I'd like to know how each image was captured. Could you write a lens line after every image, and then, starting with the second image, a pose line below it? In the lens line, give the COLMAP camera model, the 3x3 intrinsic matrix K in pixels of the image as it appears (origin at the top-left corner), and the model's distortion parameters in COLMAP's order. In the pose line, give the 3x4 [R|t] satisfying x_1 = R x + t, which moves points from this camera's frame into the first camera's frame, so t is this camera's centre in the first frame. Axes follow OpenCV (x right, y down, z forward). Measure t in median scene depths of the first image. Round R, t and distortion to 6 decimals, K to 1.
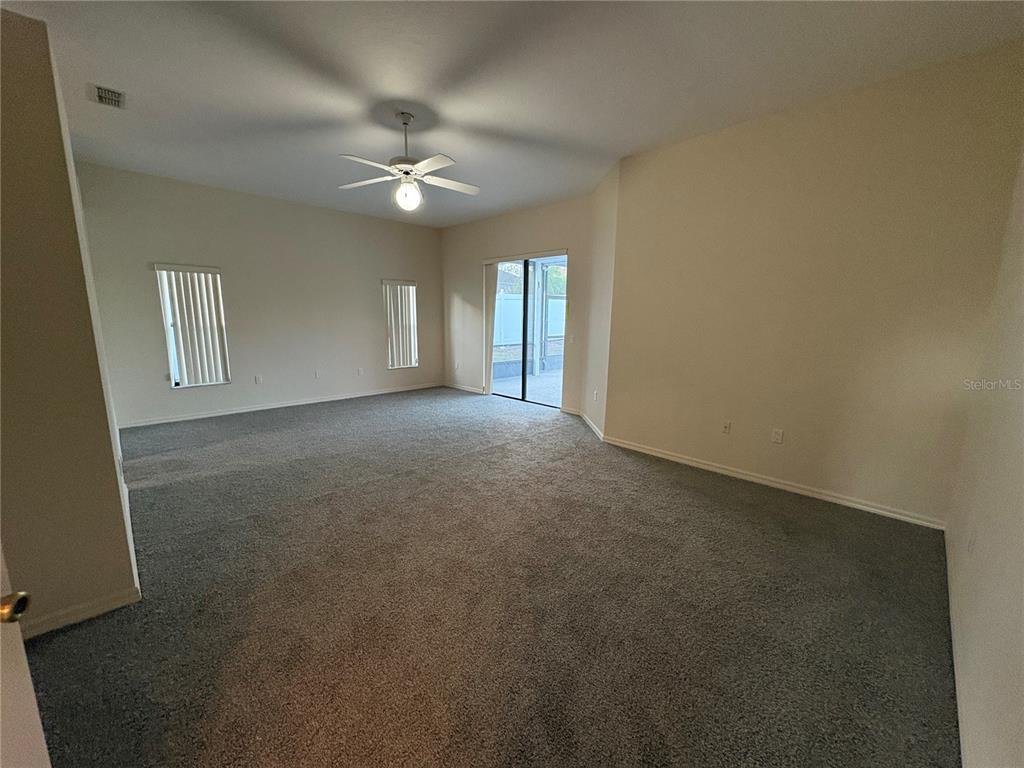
lens RADIAL K [[407.9, 0, 512.0], [0, 407.9, 384.0], [0, 0, 1]] dist [-0.000122, 0.000025]
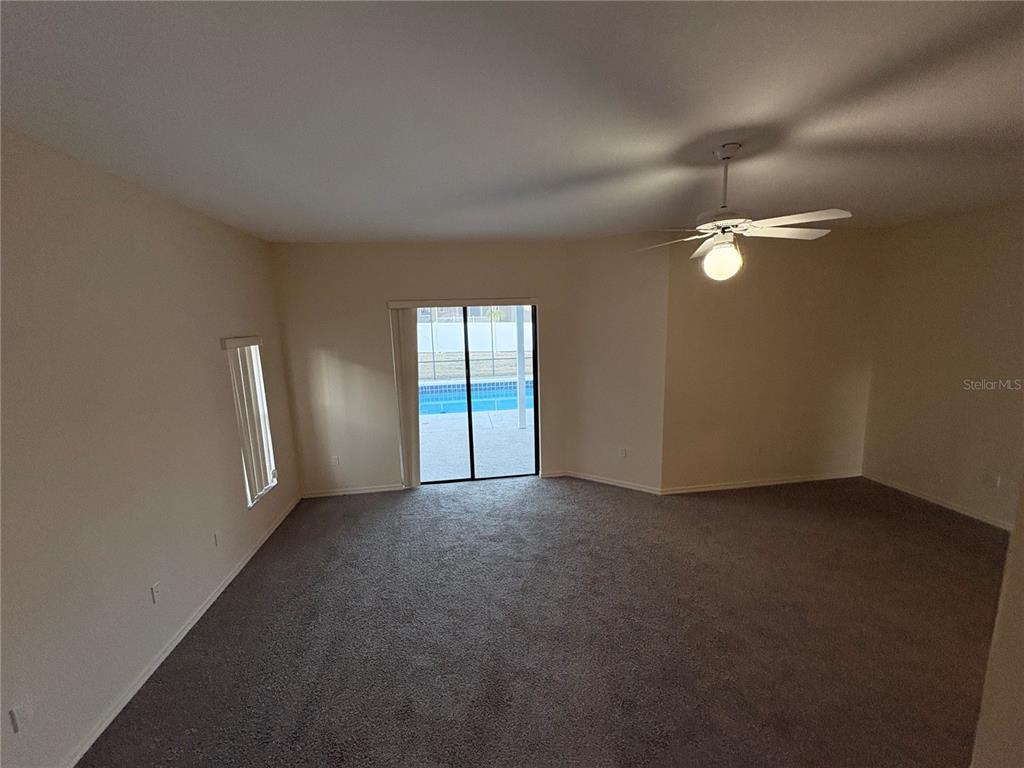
lens RADIAL K [[407.9, 0, 512.0], [0, 407.9, 384.0], [0, 0, 1]] dist [-0.000122, 0.000025]
pose [[0.597135, -0.150369, 0.787921, -0.558246], [0.171925, 0.983437, 0.057387, -0.186754], [-0.783499, 0.101196, 0.613097, 0.463972]]
